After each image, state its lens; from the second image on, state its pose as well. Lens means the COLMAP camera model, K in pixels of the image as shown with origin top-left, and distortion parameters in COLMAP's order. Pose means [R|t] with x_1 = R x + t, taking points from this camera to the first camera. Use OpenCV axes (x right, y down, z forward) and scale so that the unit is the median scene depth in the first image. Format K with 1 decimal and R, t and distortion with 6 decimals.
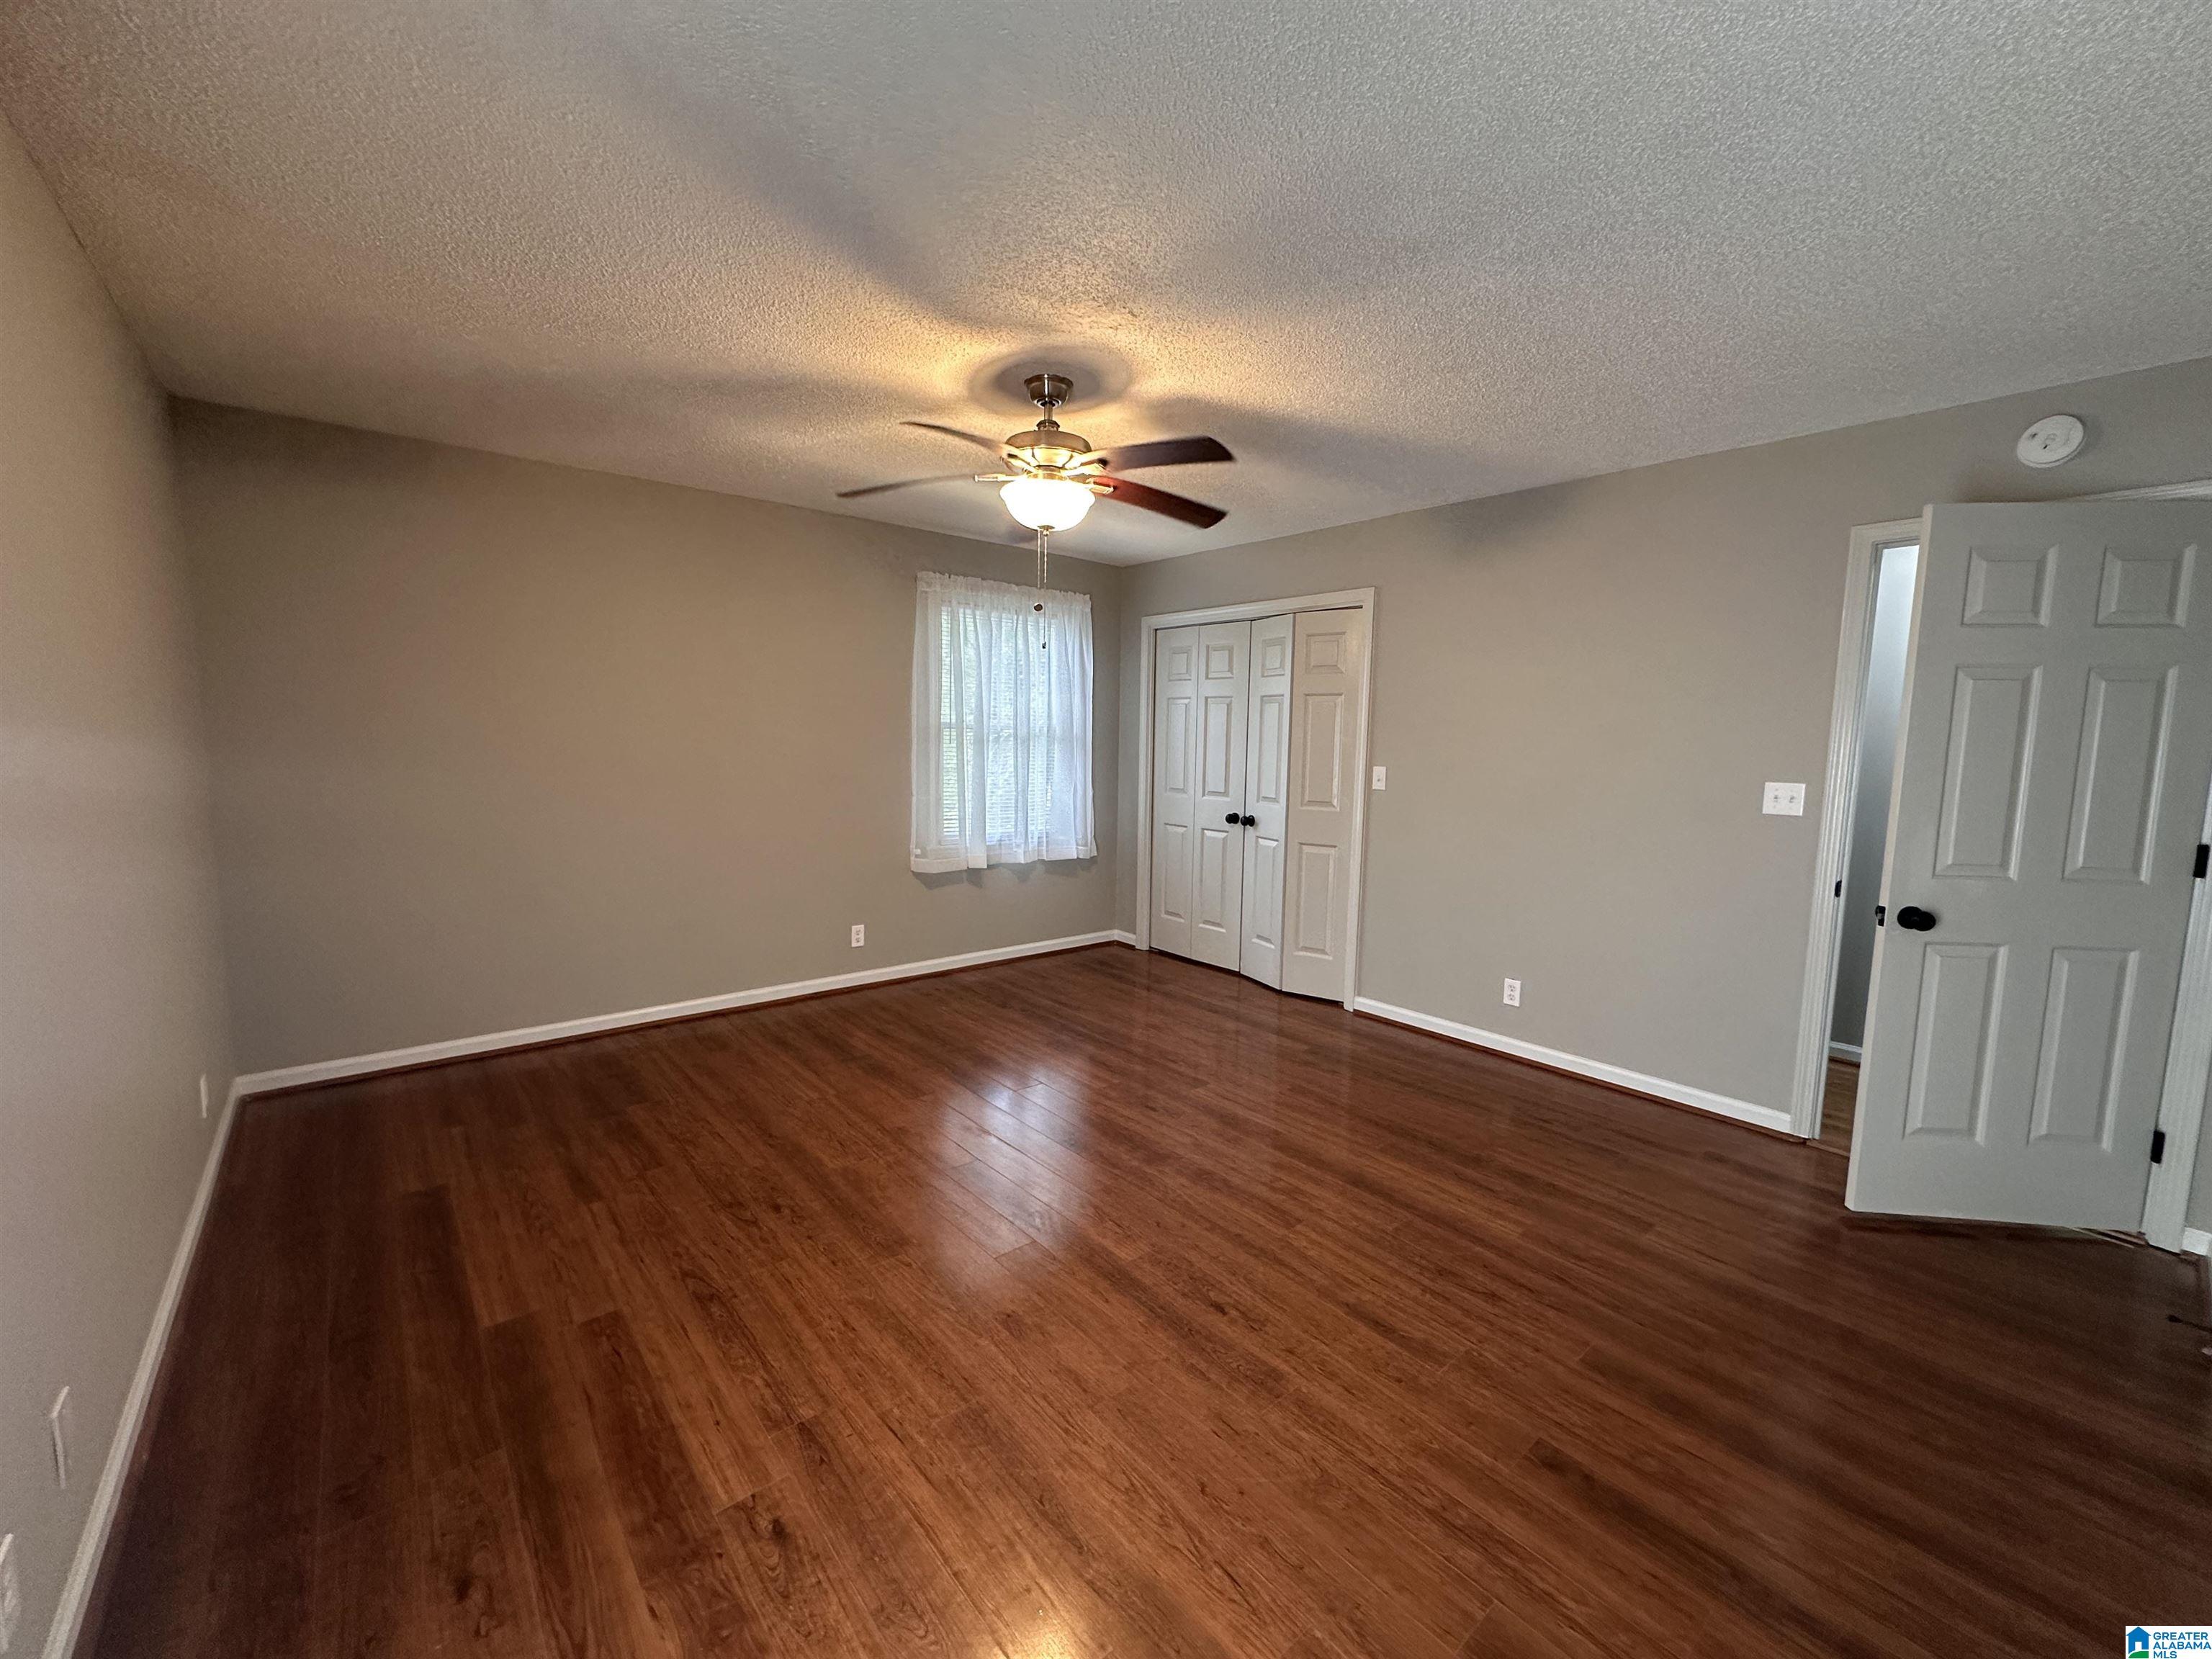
lens RADIAL K [[882.2, 0, 1109.8], [0, 882.2, 823.7], [0, 0, 1]] dist [-0.002516, 0.000343]
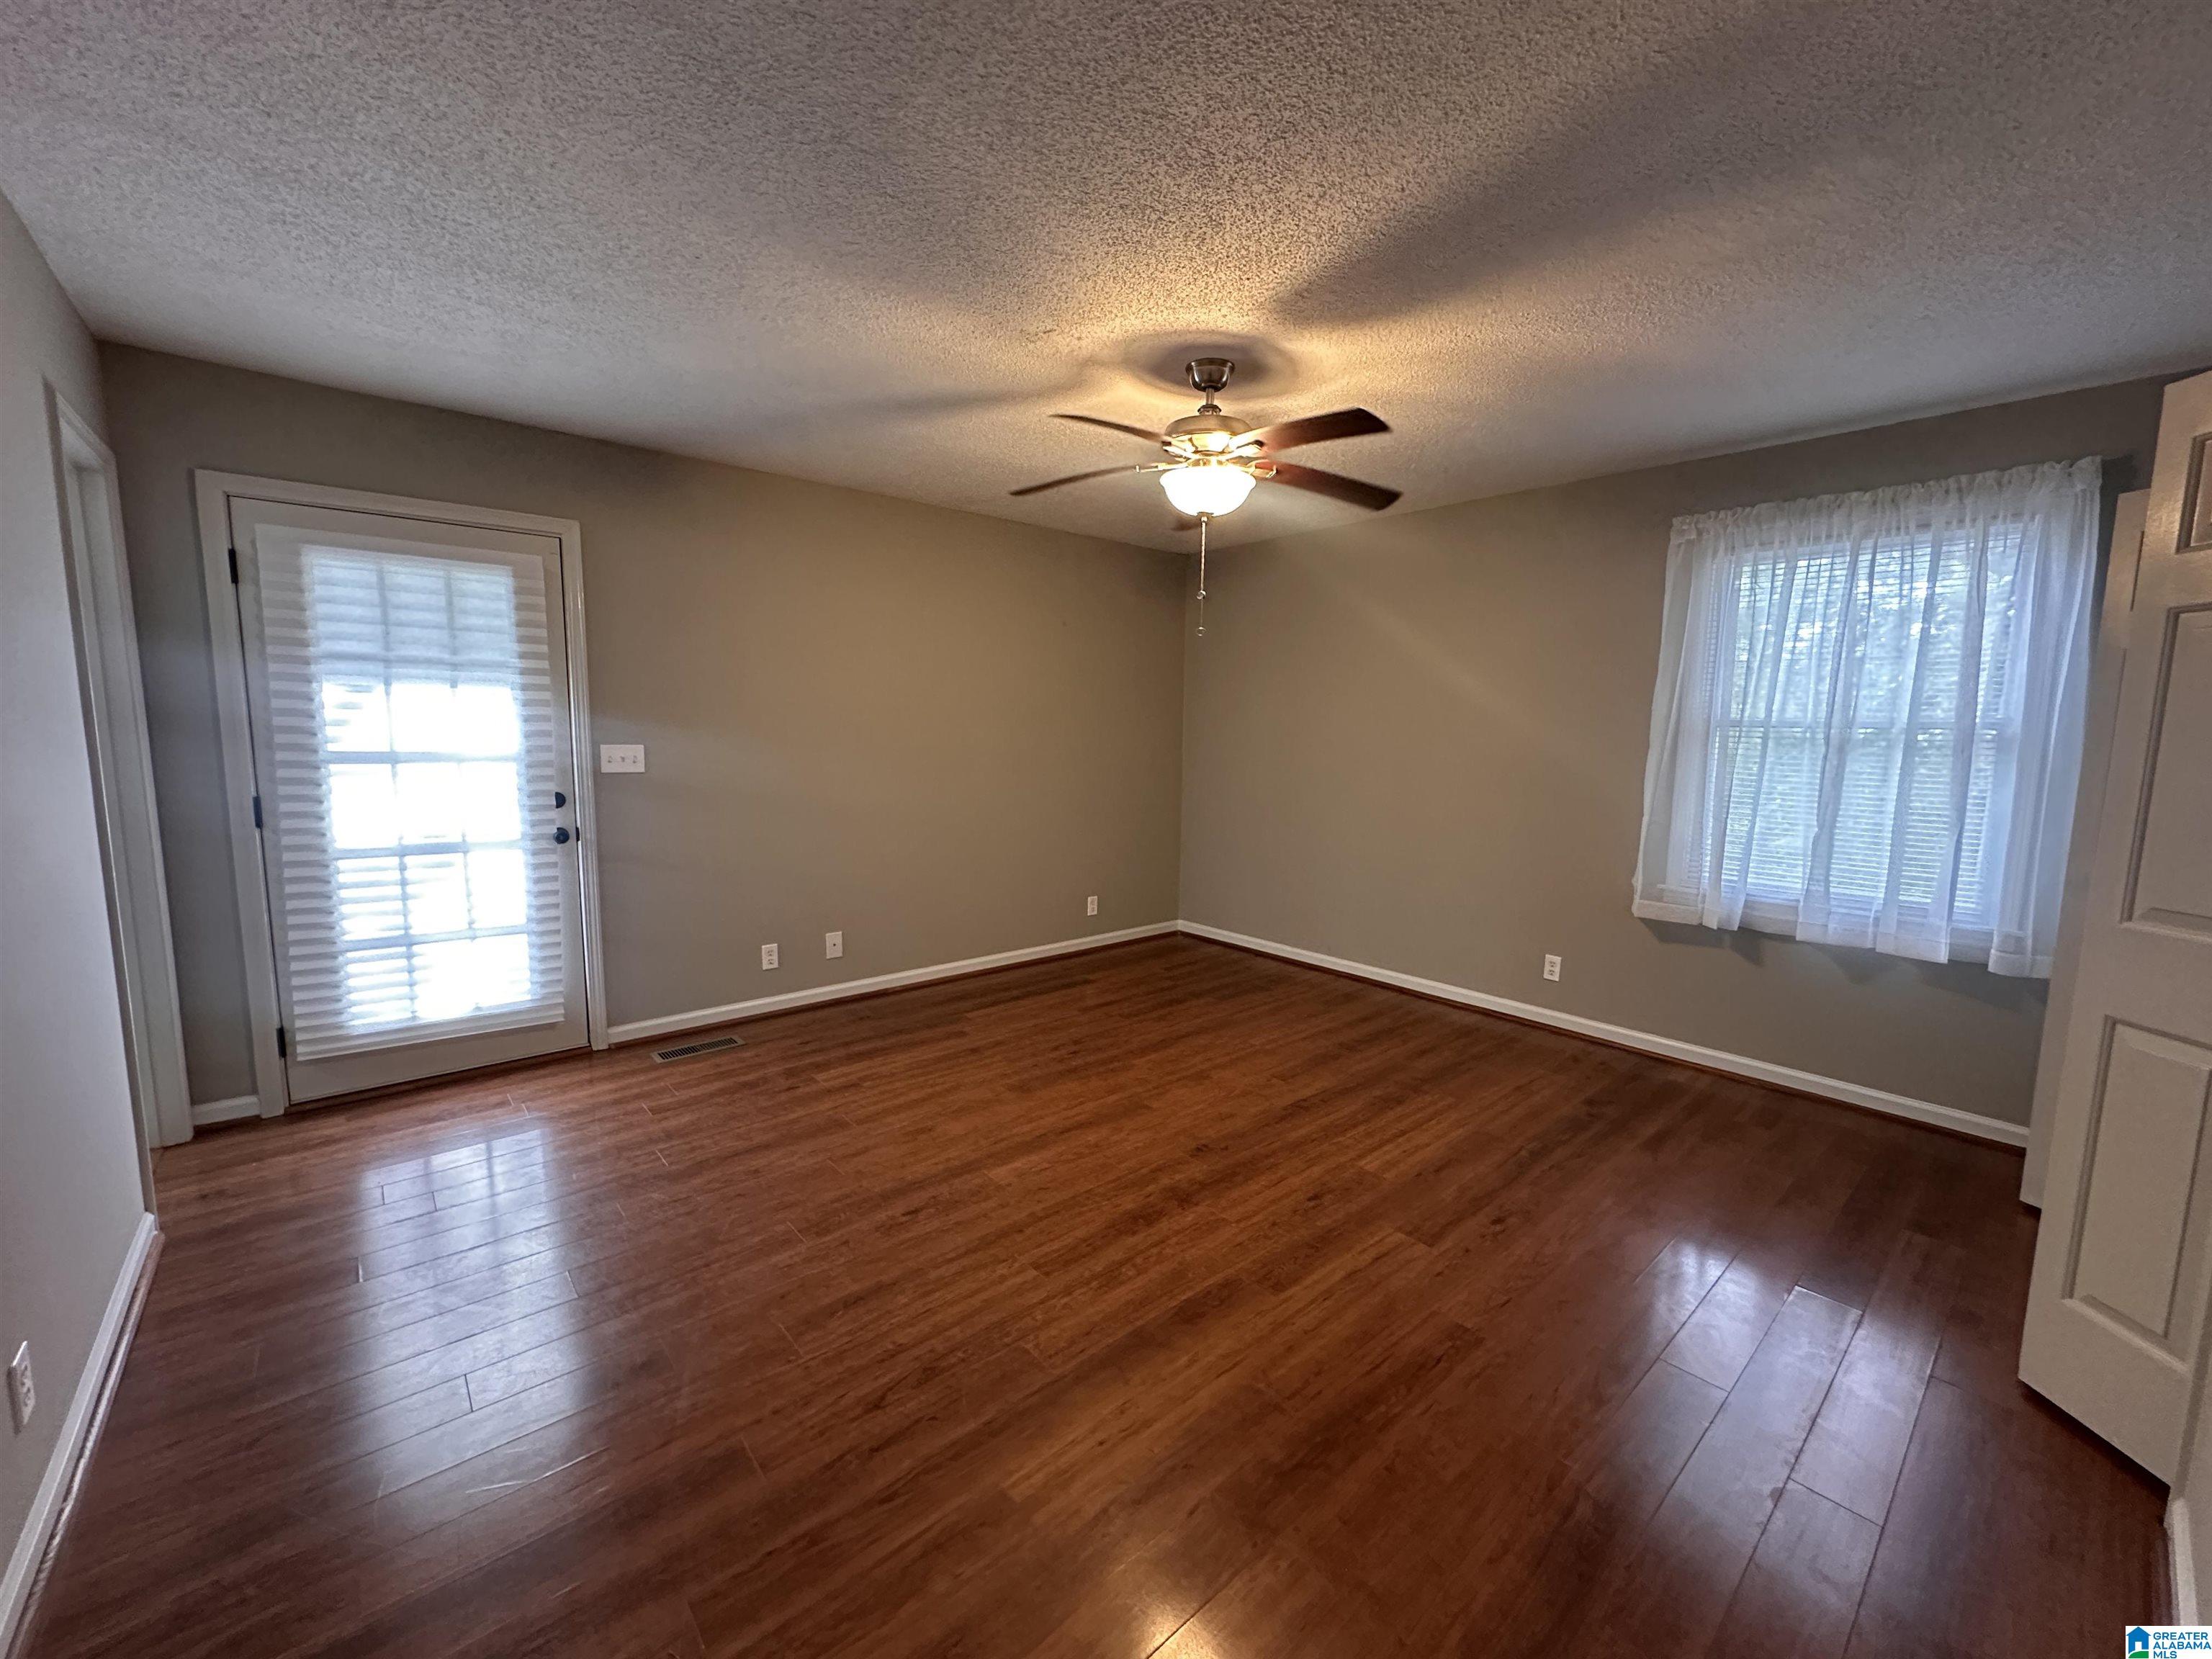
lens RADIAL K [[882.2, 0, 1115.8], [0, 882.2, 834.1], [0, 0, 1]] dist [-0.002516, 0.000343]
pose [[0.016828, 0.104357, -0.994398, 0.965419], [-0.117782, 0.987821, 0.101674, -0.070499], [0.992897, 0.115411, 0.028914, 0.925784]]
